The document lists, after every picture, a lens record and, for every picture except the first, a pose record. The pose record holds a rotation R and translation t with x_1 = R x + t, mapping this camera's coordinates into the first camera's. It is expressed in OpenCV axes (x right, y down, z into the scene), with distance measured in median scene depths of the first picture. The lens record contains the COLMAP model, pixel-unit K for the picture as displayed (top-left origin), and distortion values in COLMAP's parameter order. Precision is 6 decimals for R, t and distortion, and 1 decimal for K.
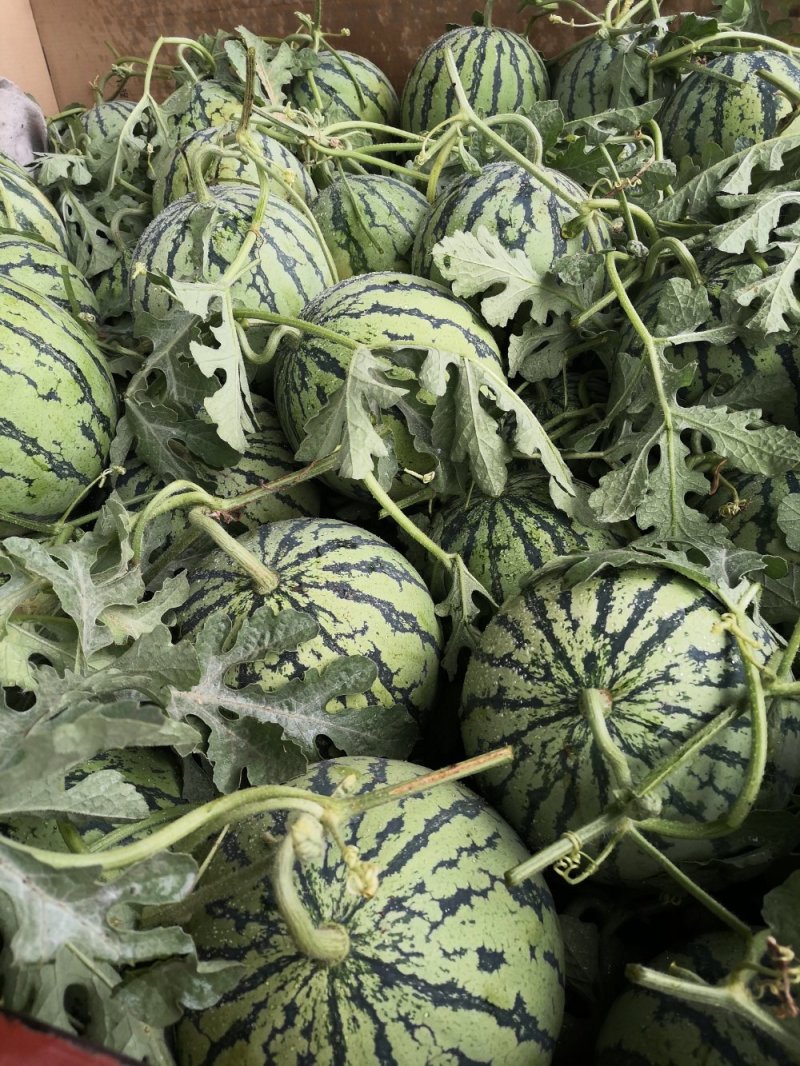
lens RADIAL K [[825.0, 0, 400.4], [0, 825.0, 533.0], [0, 0, 1]] dist [-0.001087, -0.000765]
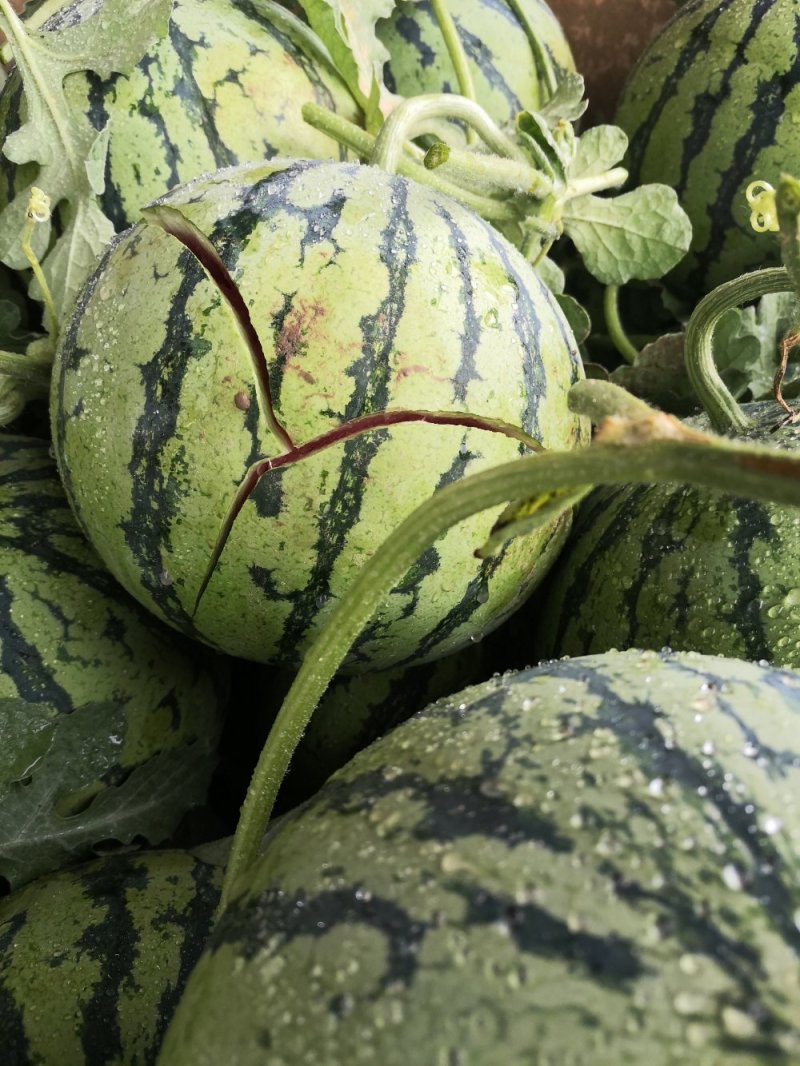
lens RADIAL K [[825.0, 0, 399.8], [0, 825.0, 532.9], [0, 0, 1]] dist [-0.001087, -0.000765]
pose [[0.964579, -0.007809, 0.263678, -0.245390], [-0.011050, 0.997488, 0.069964, -0.355495], [-0.263562, -0.070400, 0.962070, 0.655198]]
